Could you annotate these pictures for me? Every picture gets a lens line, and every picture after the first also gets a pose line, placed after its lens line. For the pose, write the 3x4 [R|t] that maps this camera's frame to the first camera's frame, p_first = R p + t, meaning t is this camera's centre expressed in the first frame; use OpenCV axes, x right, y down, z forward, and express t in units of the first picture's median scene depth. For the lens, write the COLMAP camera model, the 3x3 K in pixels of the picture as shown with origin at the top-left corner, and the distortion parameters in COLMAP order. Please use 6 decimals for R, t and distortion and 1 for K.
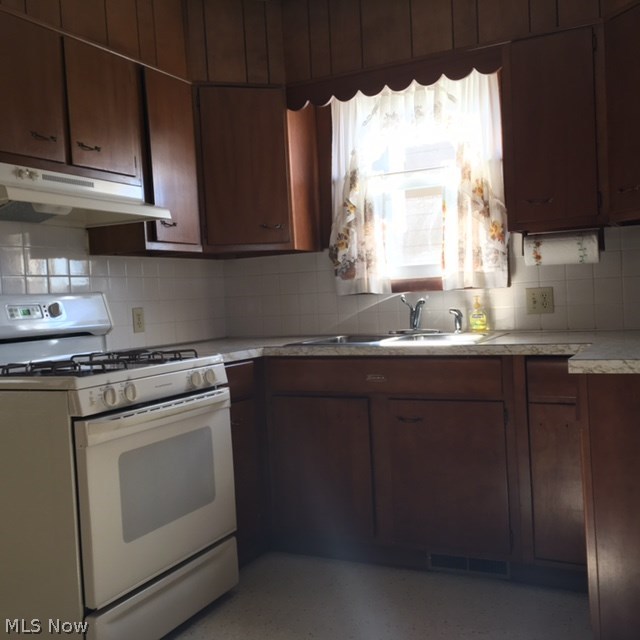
lens RADIAL K [[727.4, 0, 320.1], [0, 727.4, 319.9], [0, 0, 1]] dist [0.053237, 0.000000]
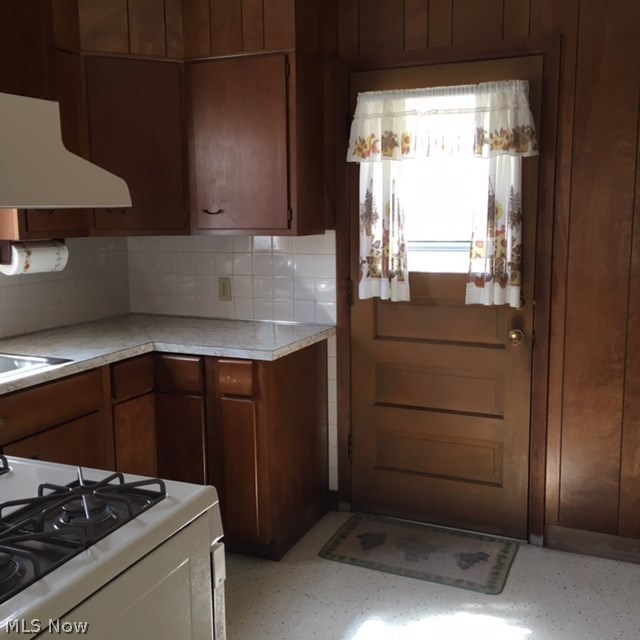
lens RADIAL K [[727.4, 0, 320.8], [0, 727.4, 319.7], [0, 0, 1]] dist [0.053237, 0.000000]
pose [[-0.060033, -0.092374, 0.993913, -0.736344], [0.052827, 0.994019, 0.095575, -0.092486], [-0.996798, 0.058243, -0.054794, 0.702246]]
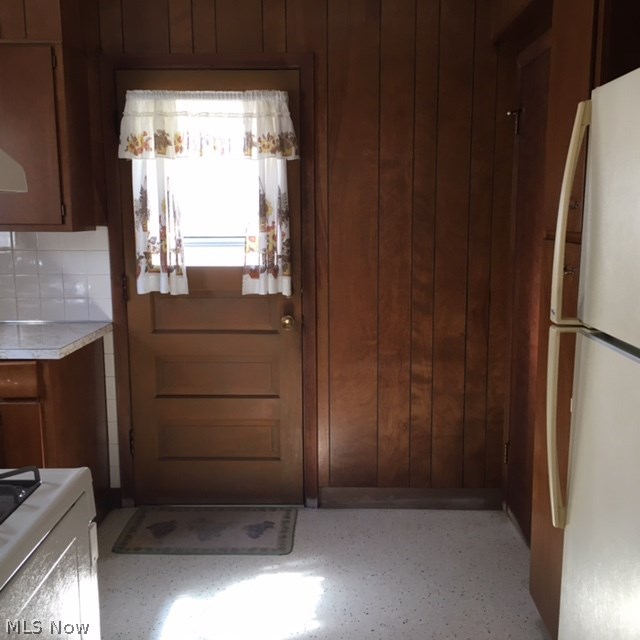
lens RADIAL K [[727.4, 0, 318.7], [0, 727.4, 320.6], [0, 0, 1]] dist [0.053237, 0.000000]
pose [[-0.438325, -0.076039, 0.895594, -0.814693], [0.065178, 0.991103, 0.116048, -0.079669], [-0.896450, 0.109240, -0.429469, 0.967139]]
